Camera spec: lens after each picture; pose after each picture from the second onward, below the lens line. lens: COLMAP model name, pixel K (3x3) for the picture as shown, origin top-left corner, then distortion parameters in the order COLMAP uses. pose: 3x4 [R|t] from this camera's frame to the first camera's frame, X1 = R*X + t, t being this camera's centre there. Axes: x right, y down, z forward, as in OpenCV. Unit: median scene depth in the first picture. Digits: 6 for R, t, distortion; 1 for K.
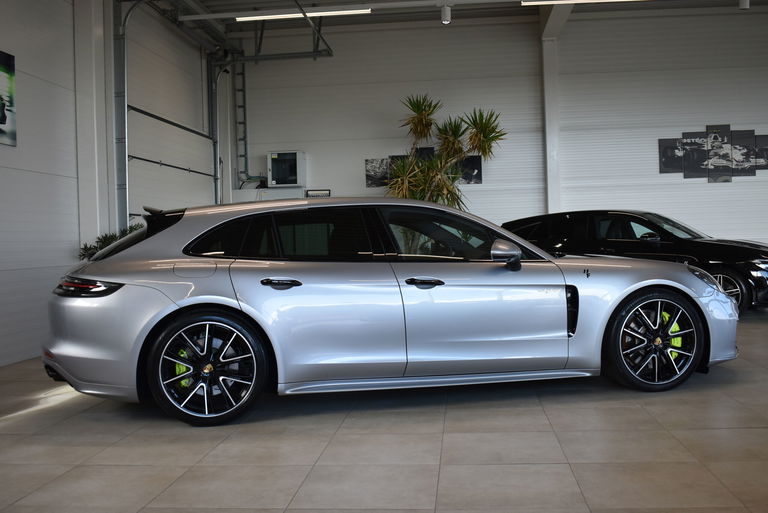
lens RADIAL K [[777.4, 0, 384.0], [0, 777.4, 256.5], [0, 0, 1]] dist [-0.002436, 0.005743]
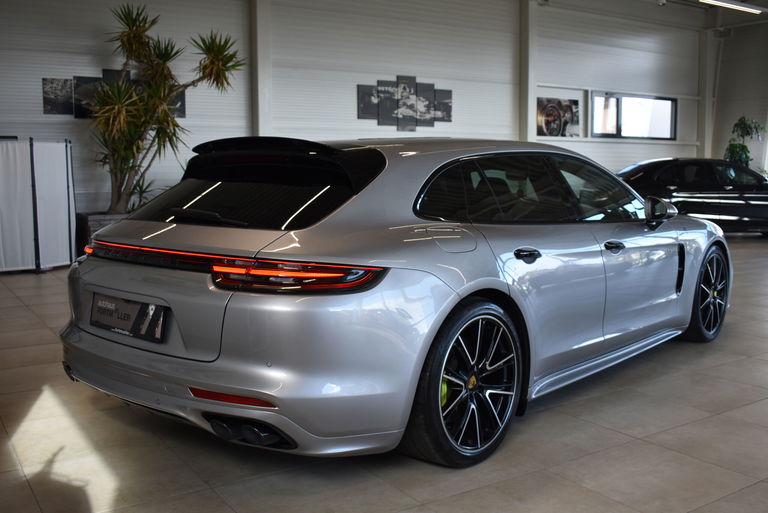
lens RADIAL K [[777.4, 0, 384.0], [0, 777.4, 256.5], [0, 0, 1]] dist [-0.002436, 0.005743]
pose [[0.799410, -0.044455, 0.599139, -0.615583], [-0.002089, 0.997047, 0.076766, -0.018218], [-0.600782, -0.062619, 0.796957, 0.442411]]
